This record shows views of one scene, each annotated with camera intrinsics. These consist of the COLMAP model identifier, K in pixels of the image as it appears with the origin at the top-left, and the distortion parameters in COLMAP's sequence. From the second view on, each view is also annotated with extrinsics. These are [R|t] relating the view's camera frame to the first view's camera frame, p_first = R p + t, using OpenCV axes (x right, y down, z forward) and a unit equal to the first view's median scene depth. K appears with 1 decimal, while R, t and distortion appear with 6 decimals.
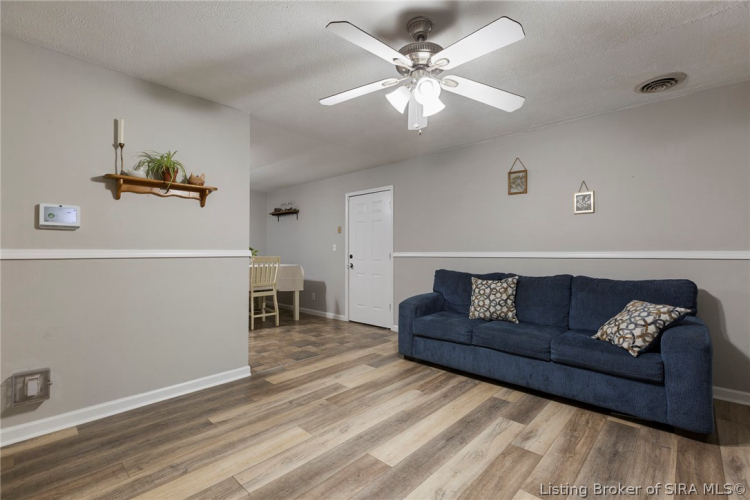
lens RADIAL K [[339.2, 0, 375.2], [0, 339.2, 248.5], [0, 0, 1]] dist [0.000406, 0.000180]
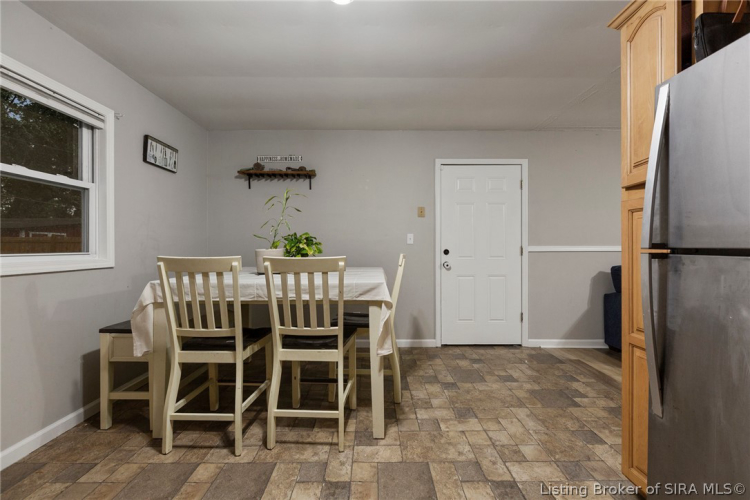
lens RADIAL K [[339.2, 0, 372.5], [0, 339.2, 247.4], [0, 0, 1]] dist [0.000406, 0.000180]
pose [[0.733618, -0.001395, 0.679561, -1.348590], [-0.007943, 0.999912, 0.010627, 0.017450], [-0.679516, -0.013194, 0.733542, 1.238770]]
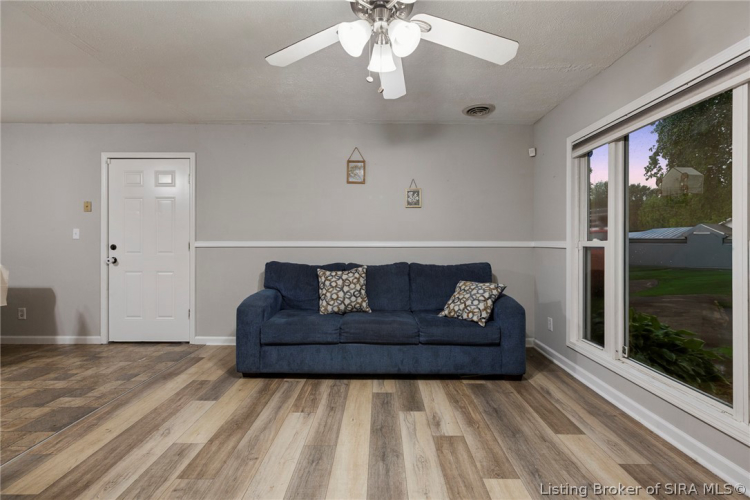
lens RADIAL K [[339.2, 0, 379.1], [0, 339.2, 243.3], [0, 0, 1]] dist [0.000406, 0.000180]
pose [[0.735450, 0.000027, 0.677579, -0.290746], [-0.010711, 0.999876, 0.011585, 0.005040], [-0.677495, -0.015778, 0.735359, 0.295842]]
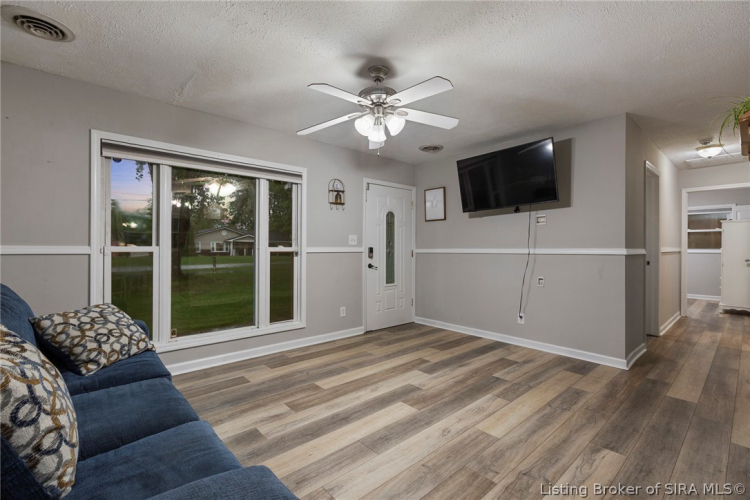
lens RADIAL K [[339.2, 0, 374.2], [0, 339.2, 246.9], [0, 0, 1]] dist [0.000406, 0.000180]
pose [[-0.995251, -0.002940, 0.097301, 0.016321], [-0.004423, 0.999877, -0.015035, 0.018669], [-0.097245, -0.015394, -0.995141, 1.622240]]
